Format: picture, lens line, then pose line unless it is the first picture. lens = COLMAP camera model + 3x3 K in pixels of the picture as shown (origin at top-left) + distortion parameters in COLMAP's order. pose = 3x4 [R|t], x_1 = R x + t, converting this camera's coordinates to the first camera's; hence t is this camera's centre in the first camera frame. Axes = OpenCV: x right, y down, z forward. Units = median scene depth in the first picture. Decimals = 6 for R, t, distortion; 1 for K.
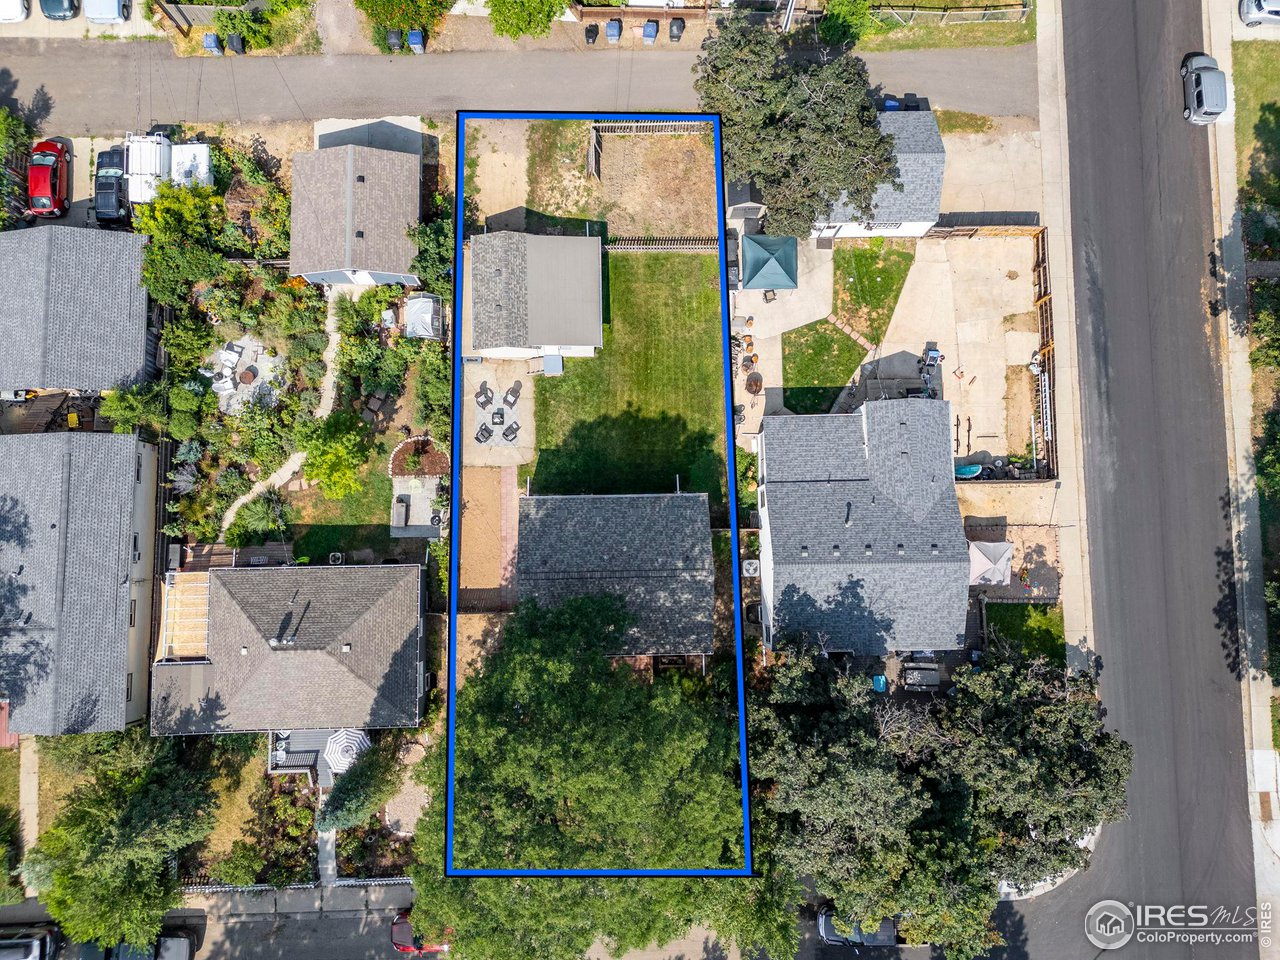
lens RADIAL K [[938.7, 0, 644.2], [0, 938.7, 481.2], [0, 0, 1]] dist [0.055198, -0.055472]
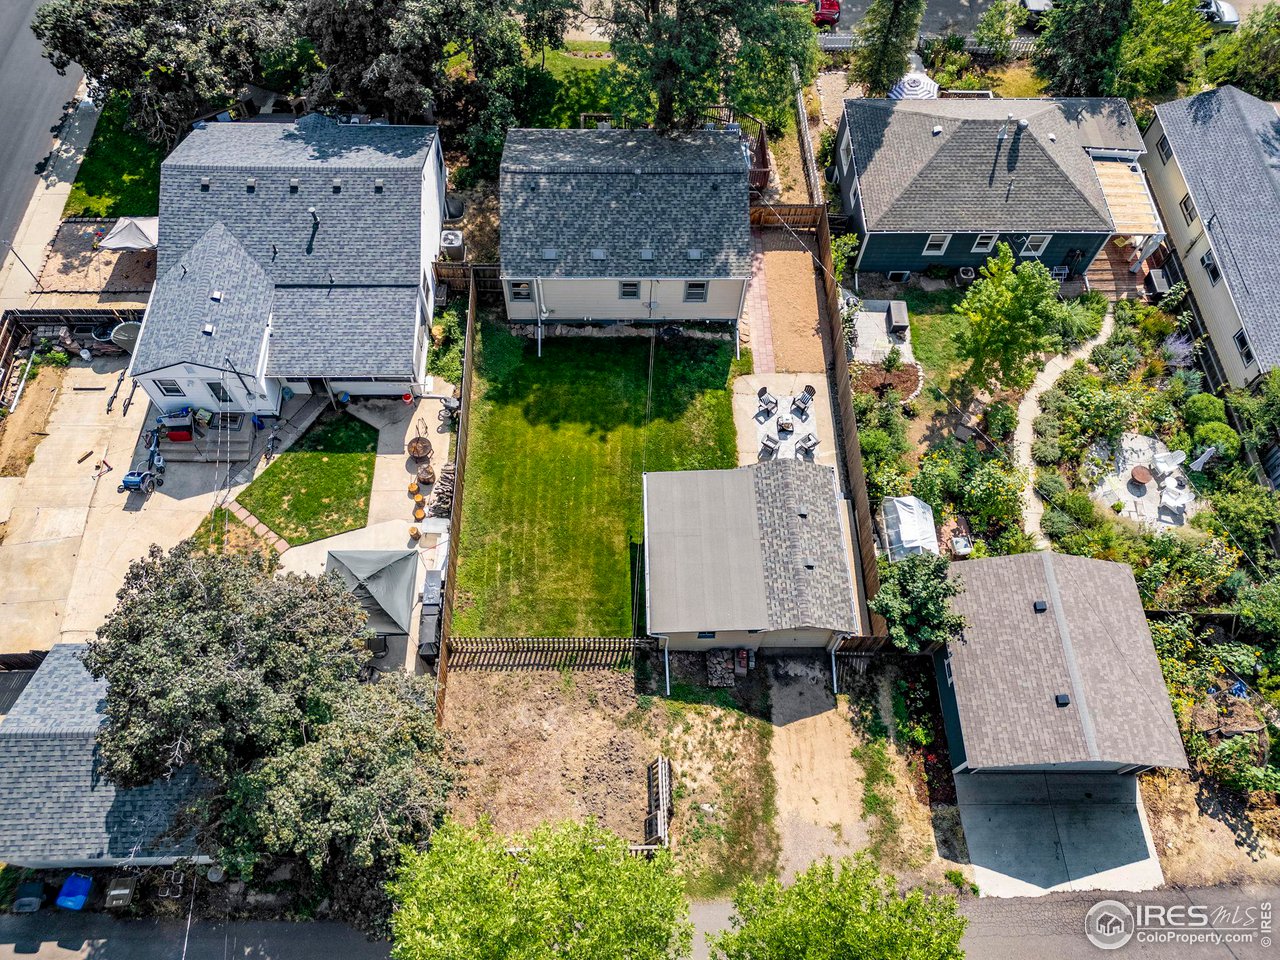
lens RADIAL K [[938.7, 0, 644.2], [0, 938.7, 481.2], [0, 0, 1]] dist [0.055198, -0.055472]
pose [[-0.997917, -0.028270, -0.057992, -0.006880], [-0.010299, -0.817555, 0.575758, -0.514784], [-0.063688, 0.575156, 0.815561, 0.444294]]
